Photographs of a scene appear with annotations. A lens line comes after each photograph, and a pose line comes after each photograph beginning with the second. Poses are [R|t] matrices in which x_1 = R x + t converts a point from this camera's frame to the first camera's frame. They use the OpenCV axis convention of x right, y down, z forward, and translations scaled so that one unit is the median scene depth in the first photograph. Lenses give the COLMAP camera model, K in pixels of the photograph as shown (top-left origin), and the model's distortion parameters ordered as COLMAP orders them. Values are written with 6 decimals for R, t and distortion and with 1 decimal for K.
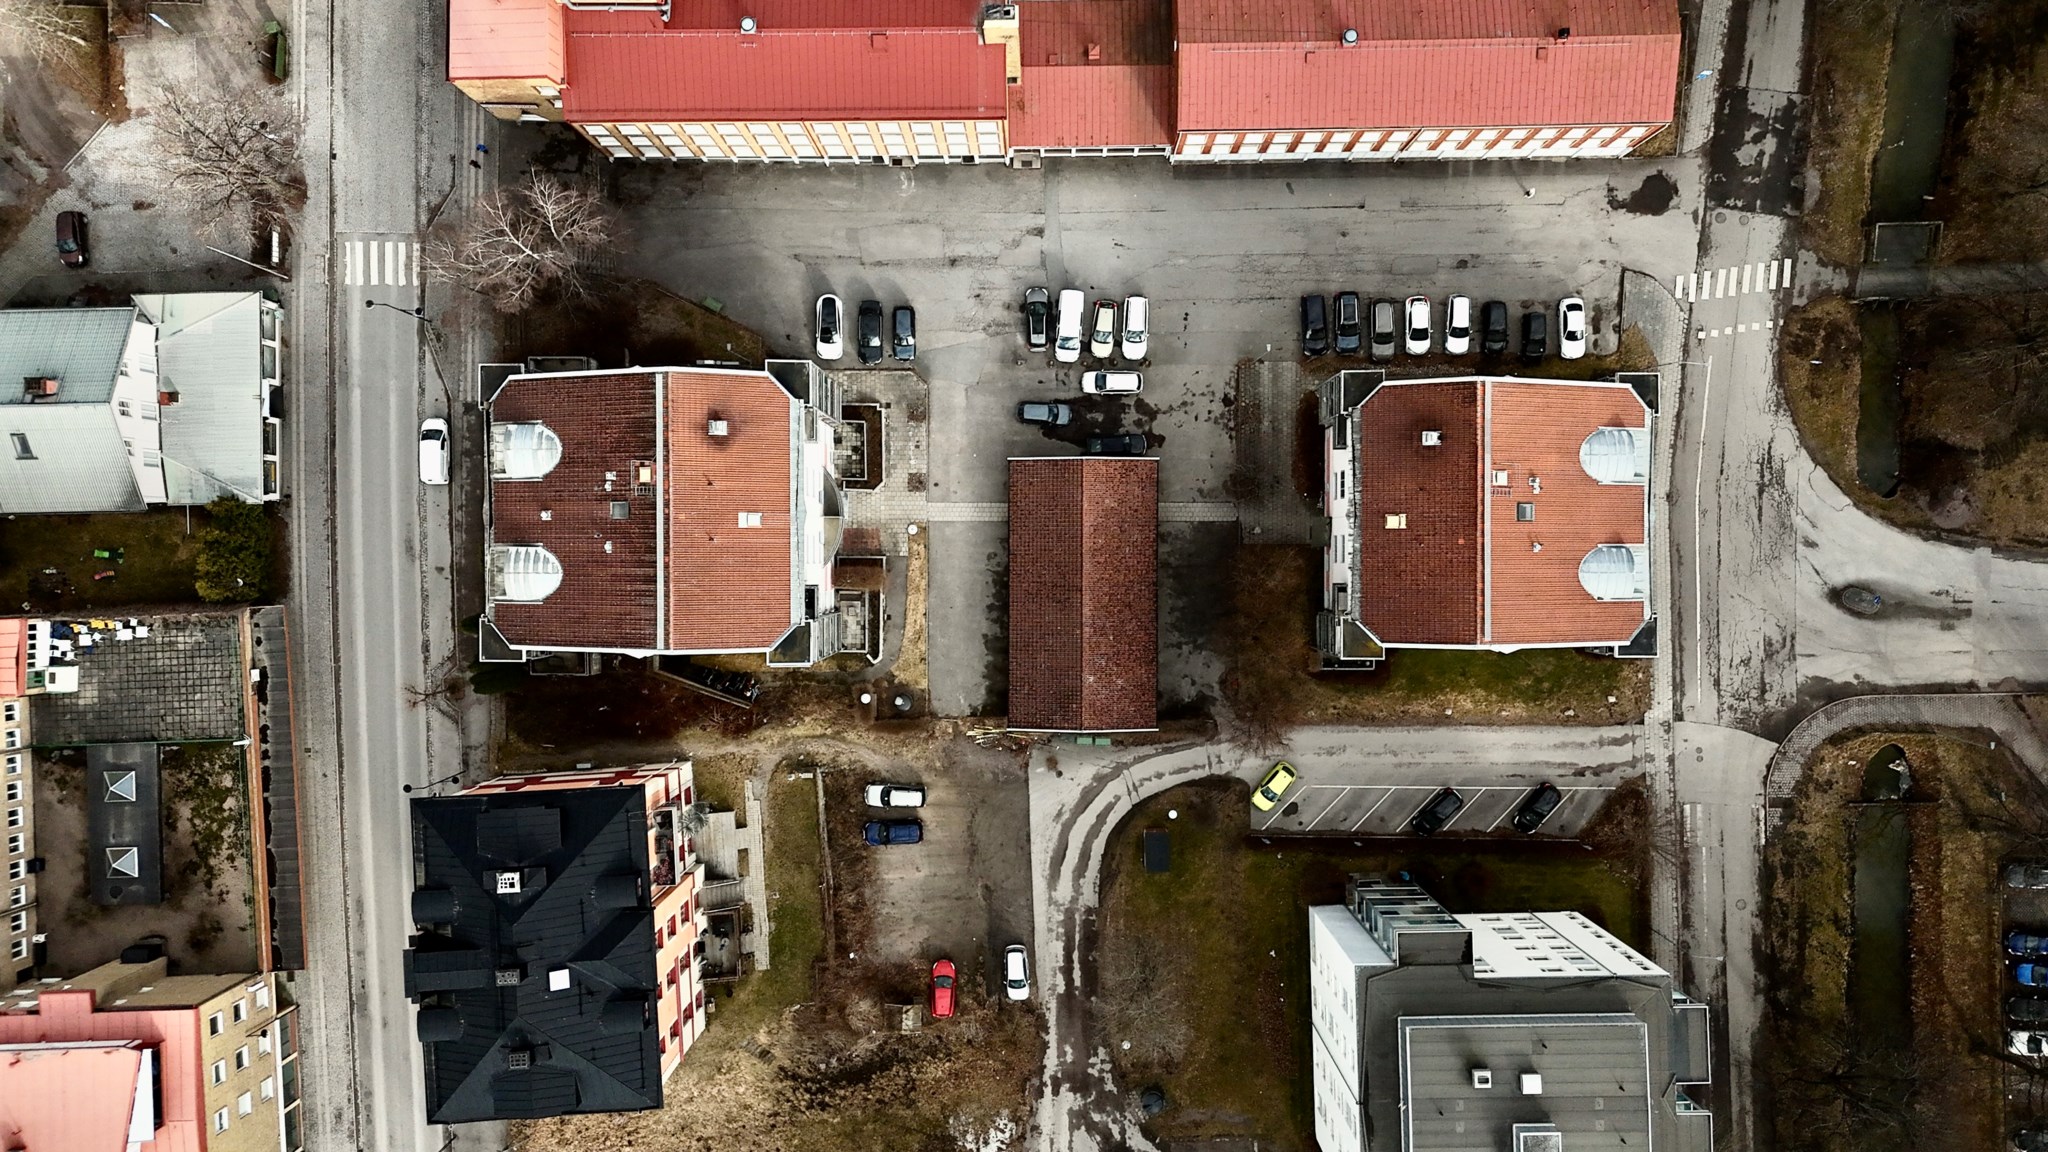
lens RADIAL K [[1523.9, 0, 1024.0], [0, 1523.9, 576.0], [0, 0, 1]] dist [0.029992, -0.049203]
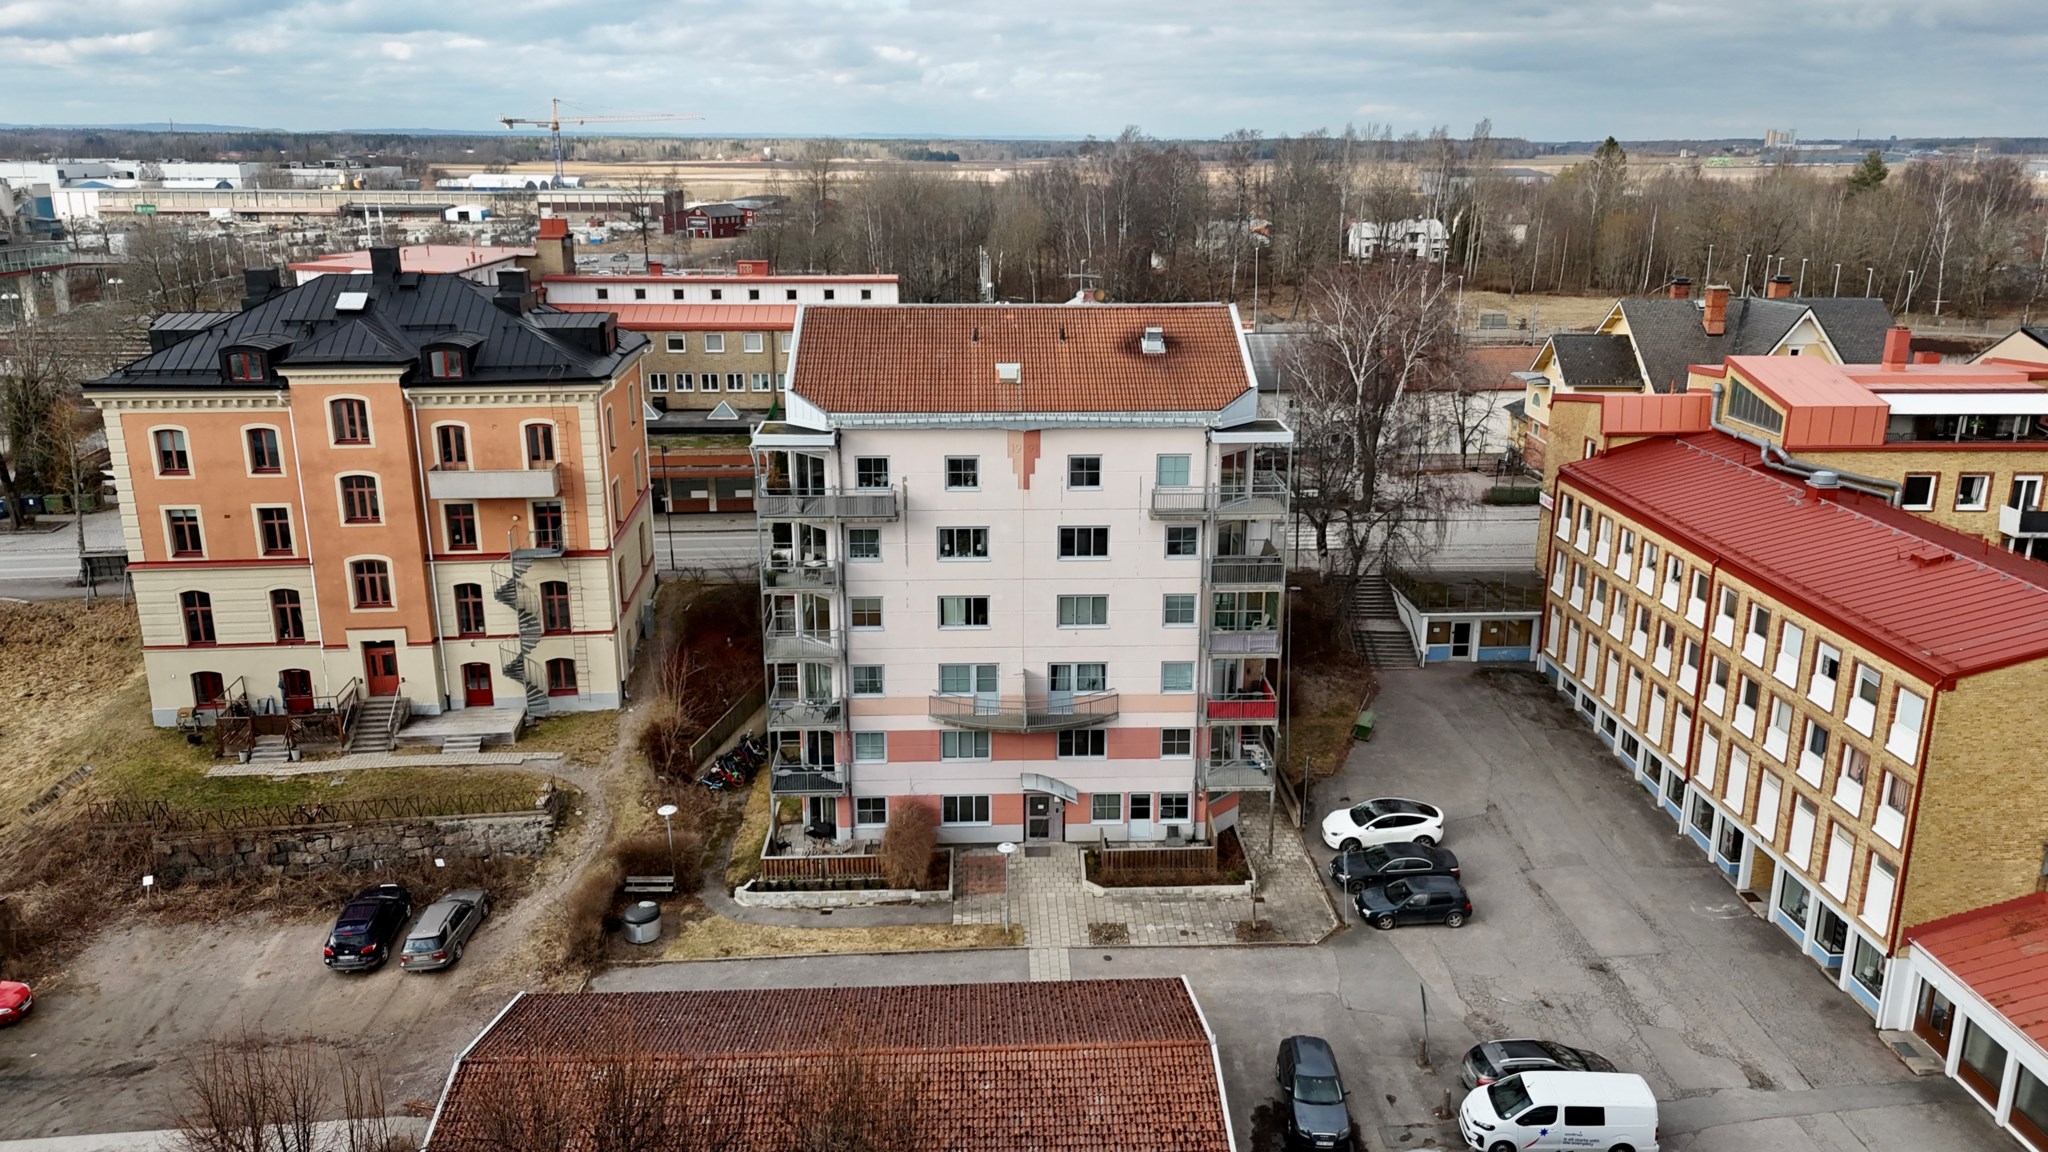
lens RADIAL K [[1538.5, 0, 1024.0], [0, 1538.5, 576.0], [0, 0, 1]] dist [0.027713, -0.052949]
pose [[0.041783, 0.261159, -0.964391, 0.342687], [-0.999013, -0.003621, -0.044263, -0.012841], [-0.015052, 0.965289, 0.260750, 0.731213]]
